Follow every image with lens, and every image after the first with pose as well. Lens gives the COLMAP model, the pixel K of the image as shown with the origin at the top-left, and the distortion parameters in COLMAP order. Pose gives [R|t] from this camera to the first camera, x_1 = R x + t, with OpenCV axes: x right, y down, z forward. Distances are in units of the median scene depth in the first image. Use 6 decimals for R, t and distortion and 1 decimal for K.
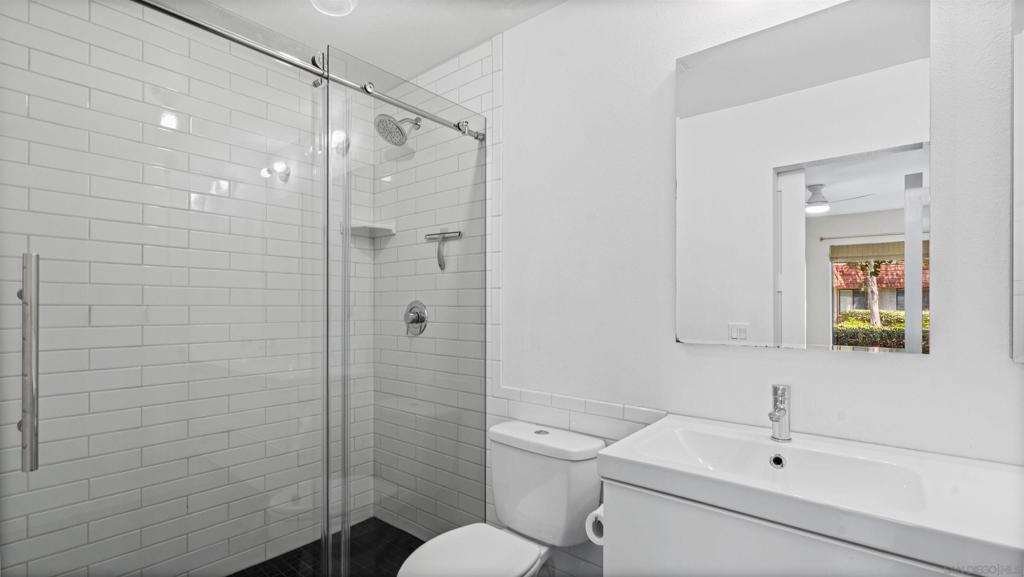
lens RADIAL K [[466.2, 0, 510.3], [0, 466.2, 302.5], [0, 0, 1]] dist [0.001577, 0.000186]
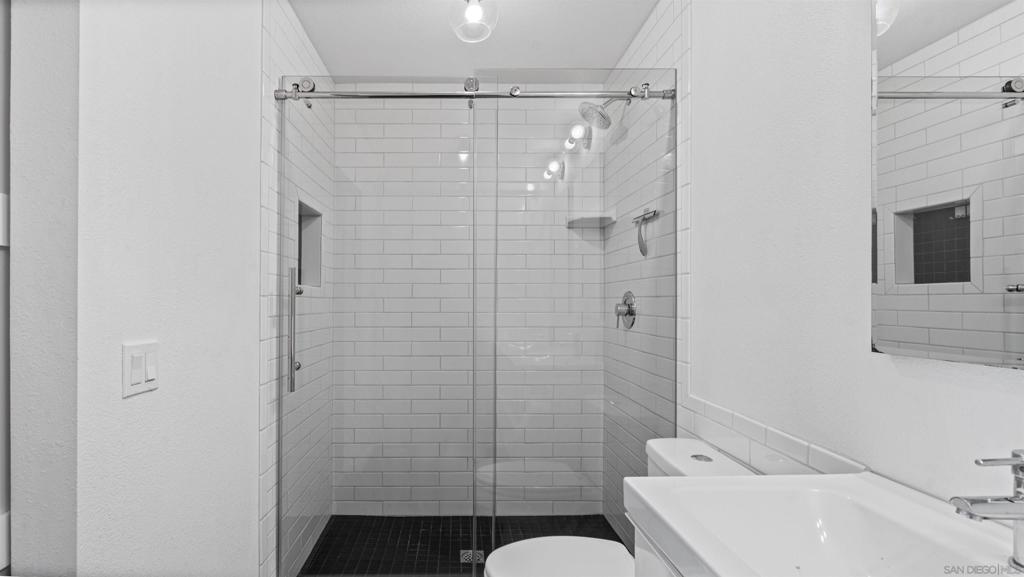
lens RADIAL K [[515.2, 0, 510.7], [0, 515.2, 297.4], [0, 0, 1]] dist [-0.000148, -0.000023]
pose [[0.644104, -0.012228, -0.764840, 0.438121], [0.012610, 0.999906, -0.005366, 0.010898], [0.764834, -0.006188, 0.644198, 0.175109]]
